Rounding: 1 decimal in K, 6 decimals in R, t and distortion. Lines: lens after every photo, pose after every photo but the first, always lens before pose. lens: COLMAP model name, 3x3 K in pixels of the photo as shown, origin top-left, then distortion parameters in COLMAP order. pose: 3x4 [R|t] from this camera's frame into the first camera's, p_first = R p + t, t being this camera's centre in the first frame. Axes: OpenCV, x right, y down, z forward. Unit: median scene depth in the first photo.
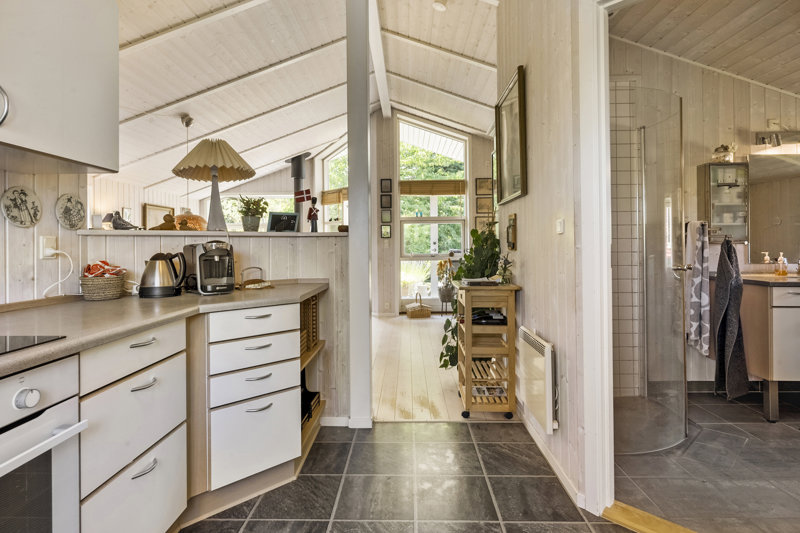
lens RADIAL K [[421.4, 0, 386.9], [0, 421.4, 245.1], [0, 0, 1]] dist [-0.001579, -0.000163]
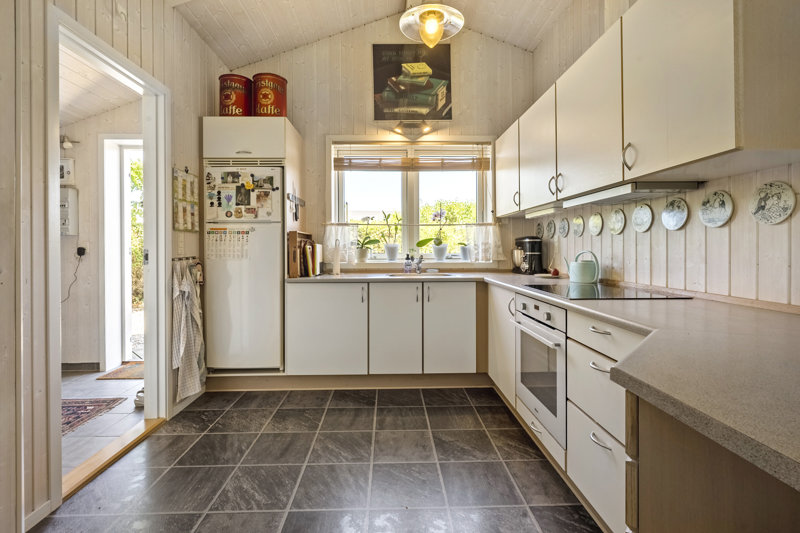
lens RADIAL K [[374.1, 0, 399.0], [0, 374.1, 250.5], [0, 0, 1]] dist [0.008853, -0.000041]
pose [[-0.996882, 0.014755, -0.077516, 0.043745], [0.014477, 0.999887, 0.004145, 0.000103], [0.077569, 0.003010, -0.996982, 1.409140]]
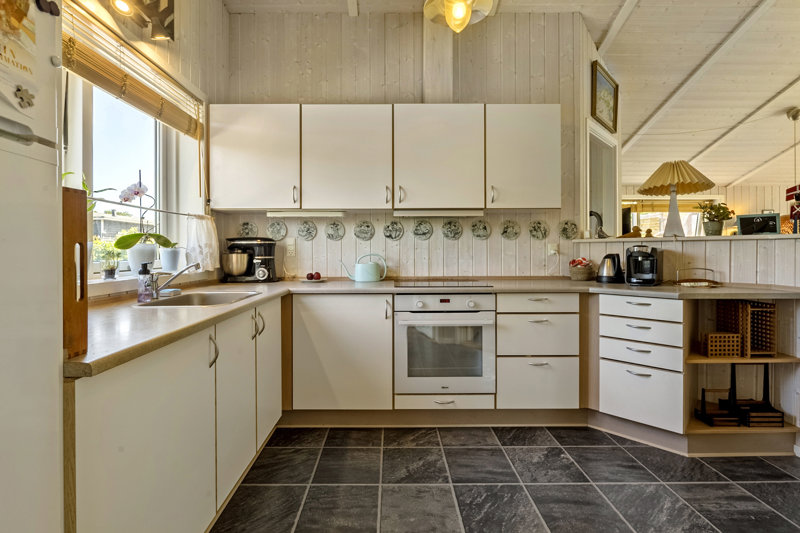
lens RADIAL K [[374.1, 0, 399.0], [0, 374.1, 250.5], [0, 0, 1]] dist [0.008853, -0.000041]
pose [[0.053583, 0.011058, -0.998502, 0.809048], [0.004788, 0.999924, 0.011331, -0.012689], [0.998552, -0.005387, 0.053526, 0.192451]]
